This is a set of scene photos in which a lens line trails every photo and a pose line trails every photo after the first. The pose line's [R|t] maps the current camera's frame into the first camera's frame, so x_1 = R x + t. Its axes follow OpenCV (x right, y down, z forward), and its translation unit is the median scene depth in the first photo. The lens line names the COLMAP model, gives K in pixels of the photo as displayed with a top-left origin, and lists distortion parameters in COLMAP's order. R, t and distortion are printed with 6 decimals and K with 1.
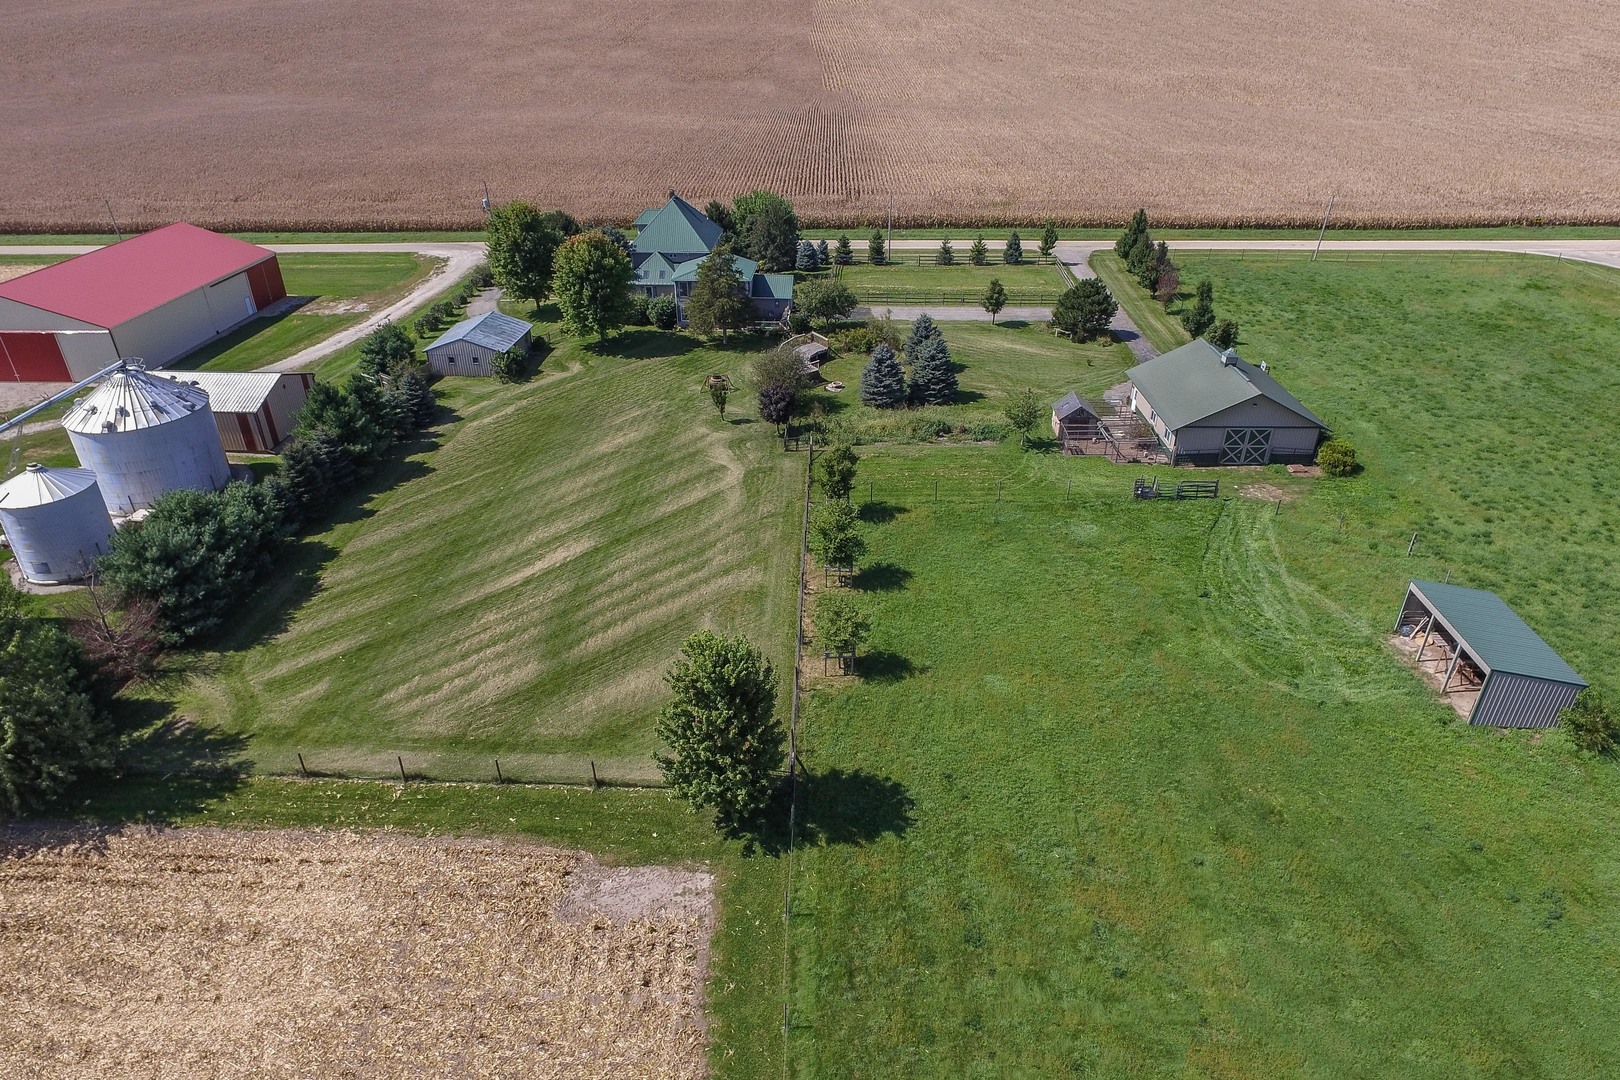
lens RADIAL K [[980.4, 0, 789.9], [0, 980.4, 541.1], [0, 0, 1]] dist [-0.003255, 0.001030]
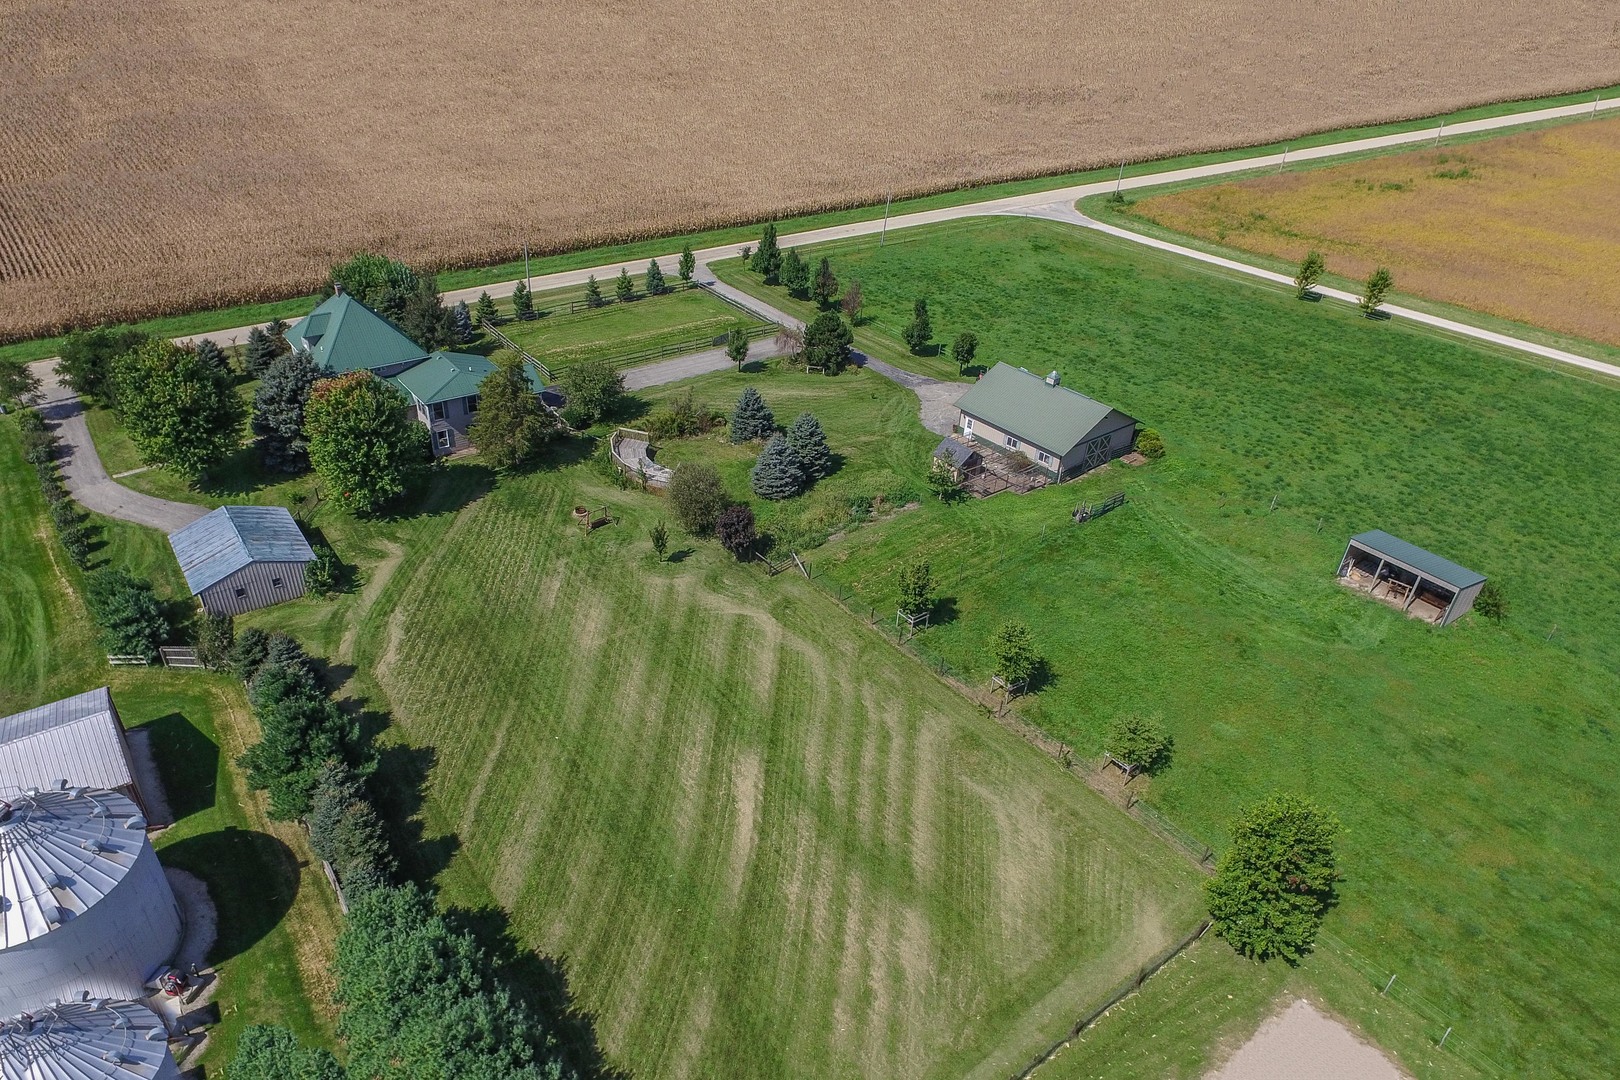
lens RADIAL K [[1008.1, 0, 776.6], [0, 1008.1, 615.2], [0, 0, 1]] dist [-0.008653, -0.000598]
pose [[0.770340, -0.338598, 0.540304, -0.545357], [0.278272, 0.940930, 0.192914, -0.247206], [-0.573708, 0.001742, 0.819058, 0.217530]]
